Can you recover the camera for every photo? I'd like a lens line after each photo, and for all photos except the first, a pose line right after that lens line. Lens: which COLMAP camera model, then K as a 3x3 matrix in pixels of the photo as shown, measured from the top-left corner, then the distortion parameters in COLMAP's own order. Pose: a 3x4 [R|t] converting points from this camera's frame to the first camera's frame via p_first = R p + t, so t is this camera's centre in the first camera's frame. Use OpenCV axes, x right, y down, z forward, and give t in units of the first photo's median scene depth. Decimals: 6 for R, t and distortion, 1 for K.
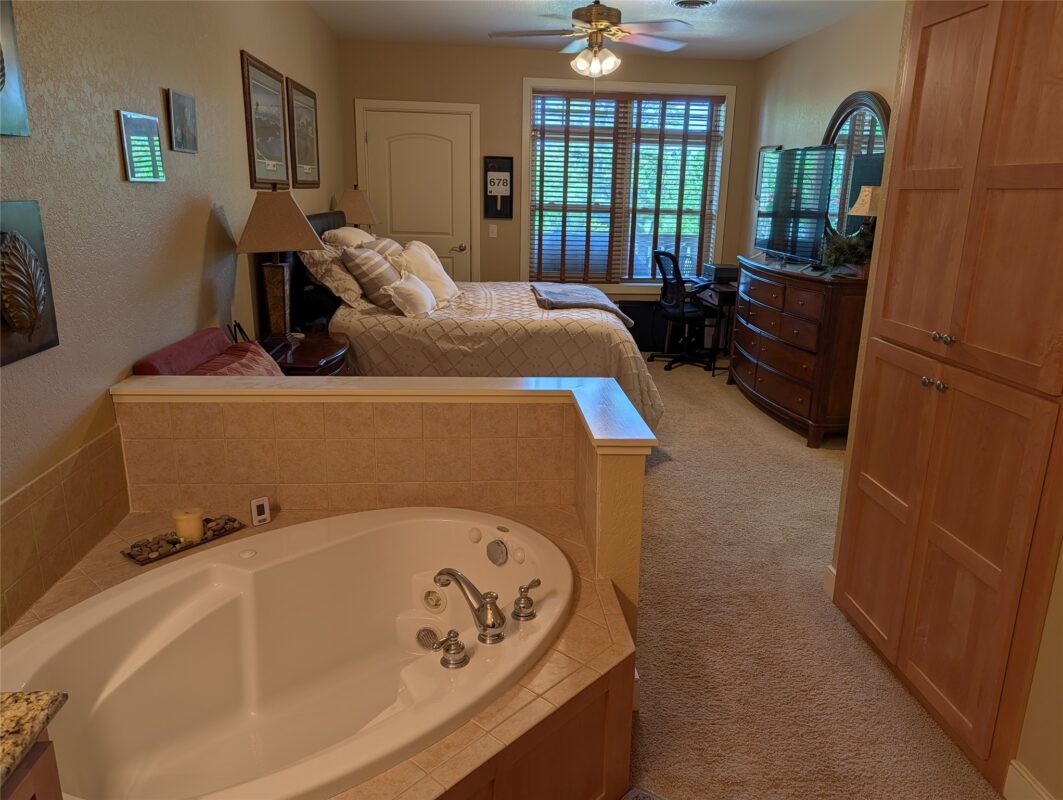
lens RADIAL K [[764.3, 0, 535.5], [0, 764.3, 398.3], [0, 0, 1]] dist [0.030730, -0.026558]
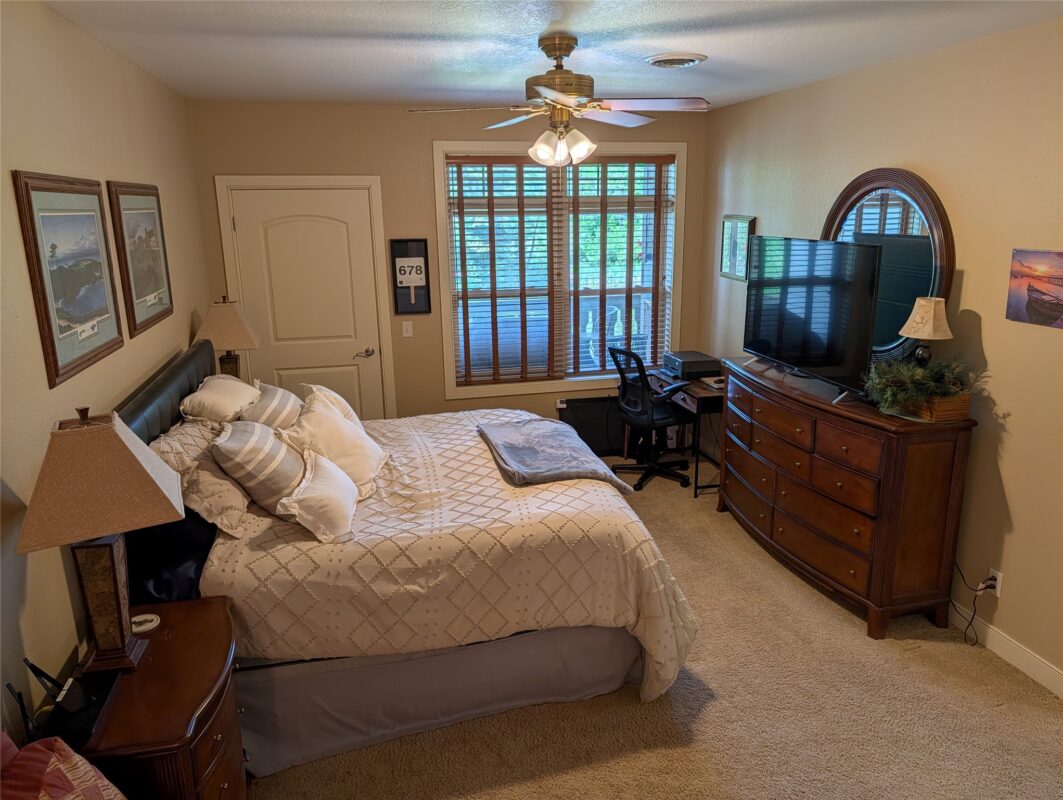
lens RADIAL K [[764.3, 0, 528.2], [0, 764.3, 398.9], [0, 0, 1]] dist [0.030730, -0.026558]
pose [[0.988080, -0.075490, 0.134158, -0.047066], [0.077674, 0.996917, -0.011116, -0.138708], [-0.132905, 0.021404, 0.990898, 0.208358]]
